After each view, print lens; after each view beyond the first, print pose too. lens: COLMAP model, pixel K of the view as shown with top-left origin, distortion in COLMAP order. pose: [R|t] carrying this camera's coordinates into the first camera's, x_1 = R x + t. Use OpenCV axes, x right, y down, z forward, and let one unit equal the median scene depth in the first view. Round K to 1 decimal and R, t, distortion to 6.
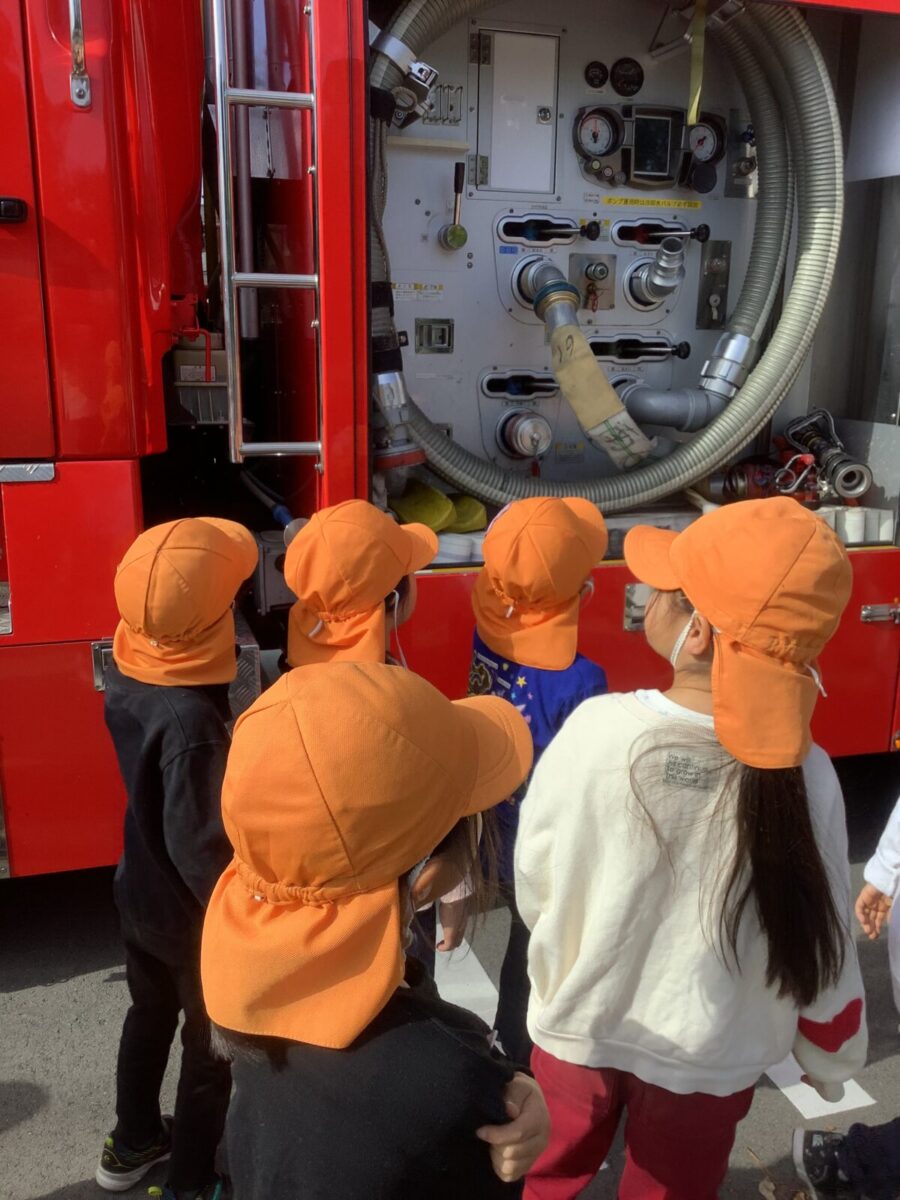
lens RADIAL K [[1073.5, 0, 443.3], [0, 1073.5, 596.1], [0, 0, 1]] dist [0.091057, -0.148668]
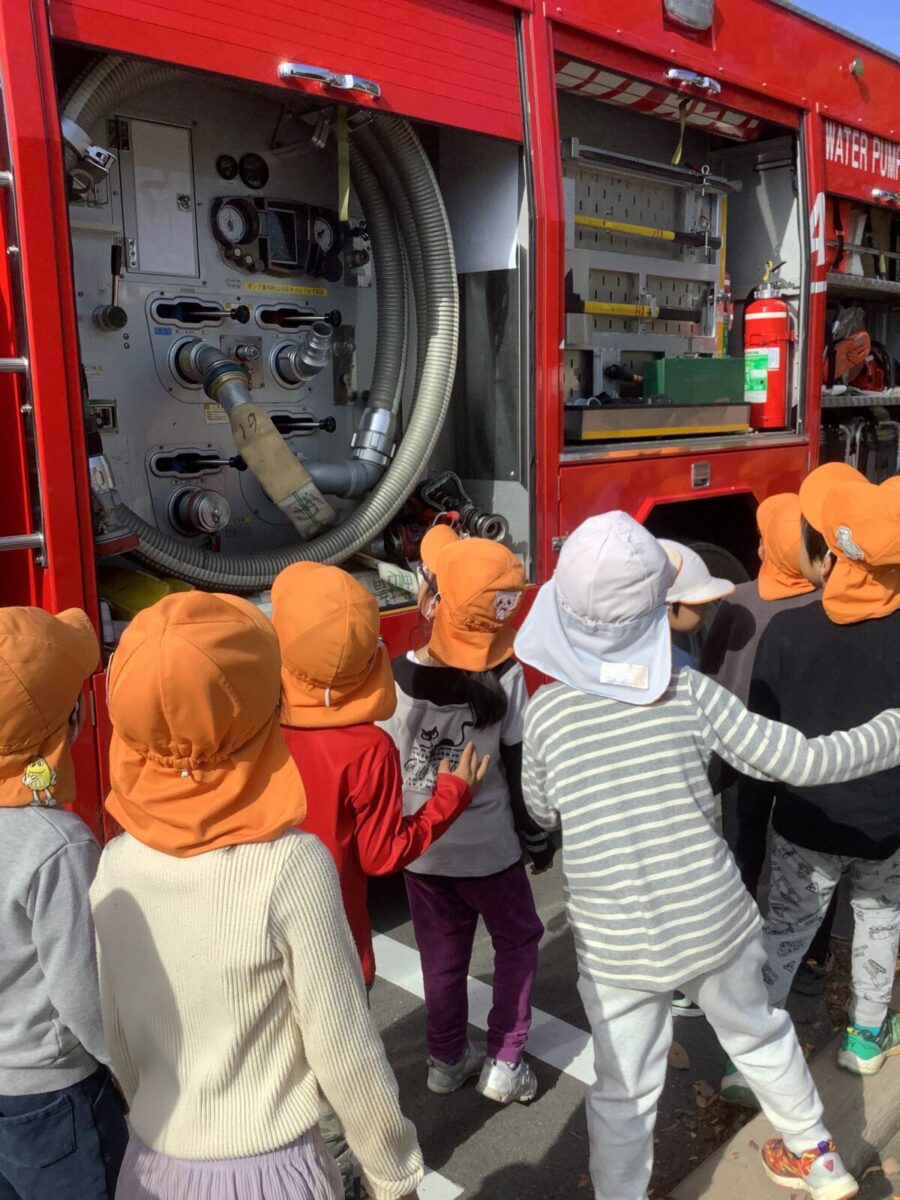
lens RADIAL K [[1073.5, 0, 435.3], [0, 1073.5, 610.5], [0, 0, 1]] dist [0.091057, -0.148668]
pose [[0.885701, -0.115758, 0.449593, -0.198076], [0.139459, 0.990029, -0.019830, -0.008341], [-0.442815, 0.080263, 0.893013, 0.011508]]
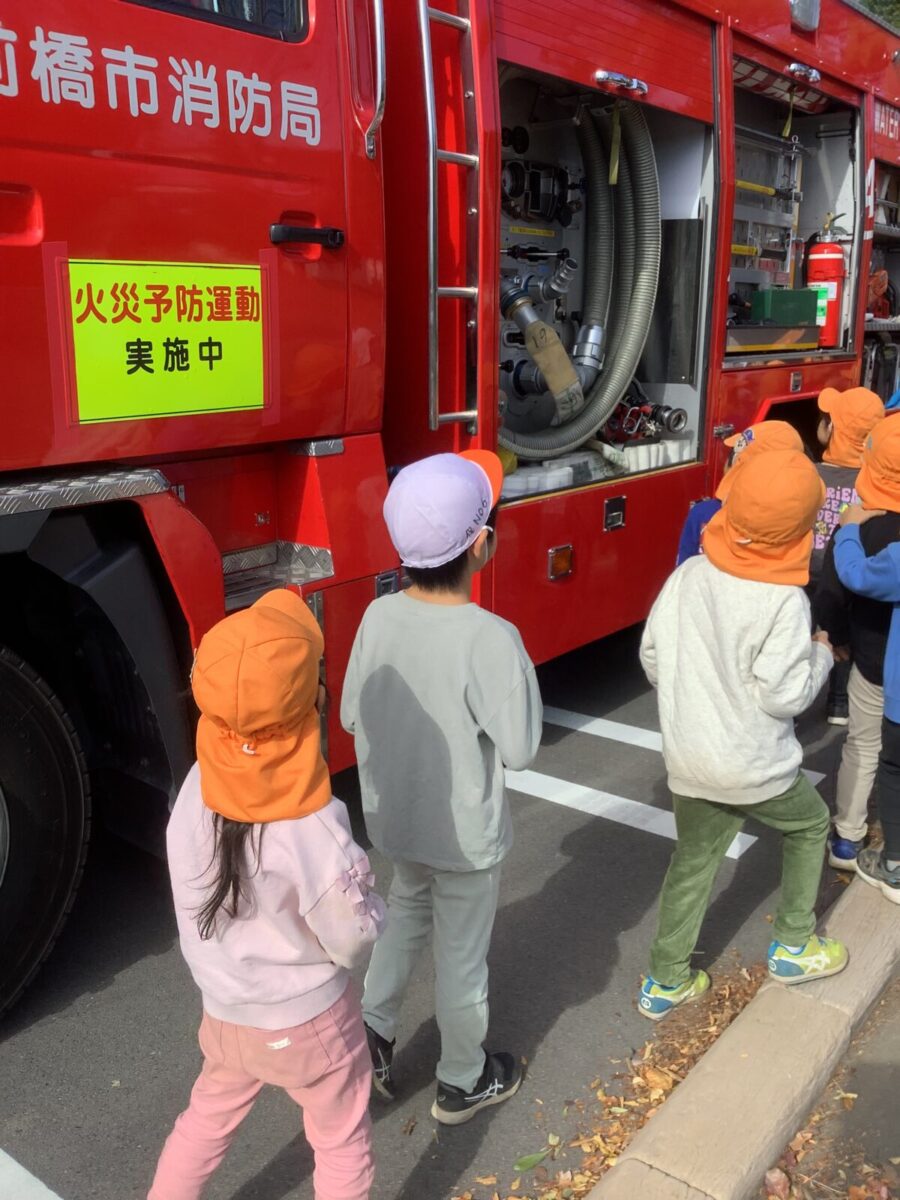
lens RADIAL K [[1073.5, 0, 452.4], [0, 1073.5, 600.3], [0, 0, 1]] dist [0.091057, -0.148668]
pose [[0.822426, -0.154426, 0.547511, -0.740116], [0.146101, 0.987505, 0.059066, 0.006545], [-0.549791, 0.031414, 0.834711, -0.086621]]
